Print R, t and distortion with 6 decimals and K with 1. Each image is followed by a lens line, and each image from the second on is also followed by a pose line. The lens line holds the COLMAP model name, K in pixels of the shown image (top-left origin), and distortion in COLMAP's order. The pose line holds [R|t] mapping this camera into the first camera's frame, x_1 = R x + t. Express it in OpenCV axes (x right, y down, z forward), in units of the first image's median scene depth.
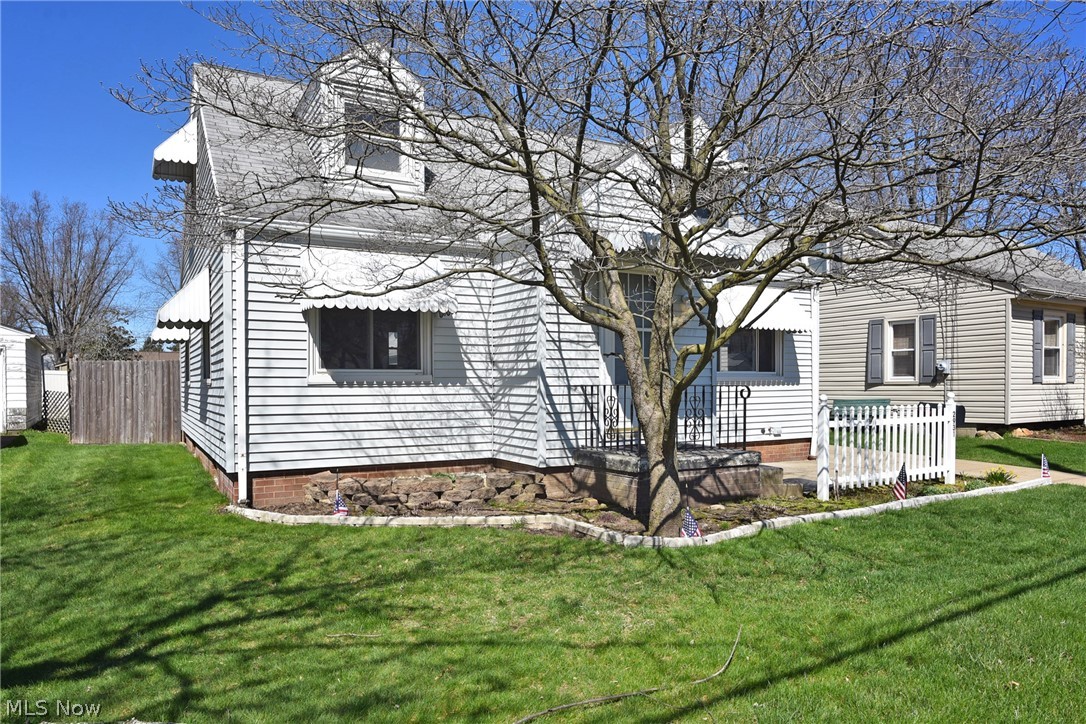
lens RADIAL K [[707.6, 0, 543.2], [0, 707.6, 387.8], [0, 0, 1]] dist [-0.025491, -0.001273]
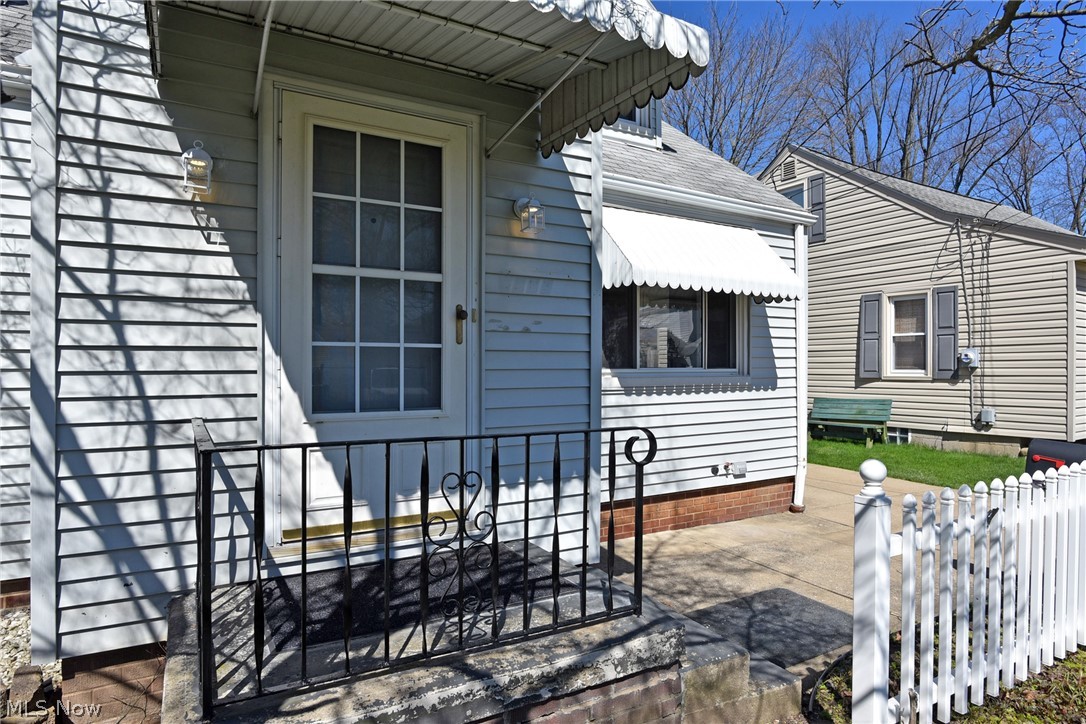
lens RADIAL K [[624.7, 0, 542.2], [0, 624.7, 362.8], [0, 0, 1]] dist [-0.034325, 0.011602]
pose [[0.999975, 0.003480, 0.006075, 0.160617], [-0.003416, 0.999940, -0.010396, -0.021052], [-0.006111, 0.010375, 0.999928, 0.471462]]
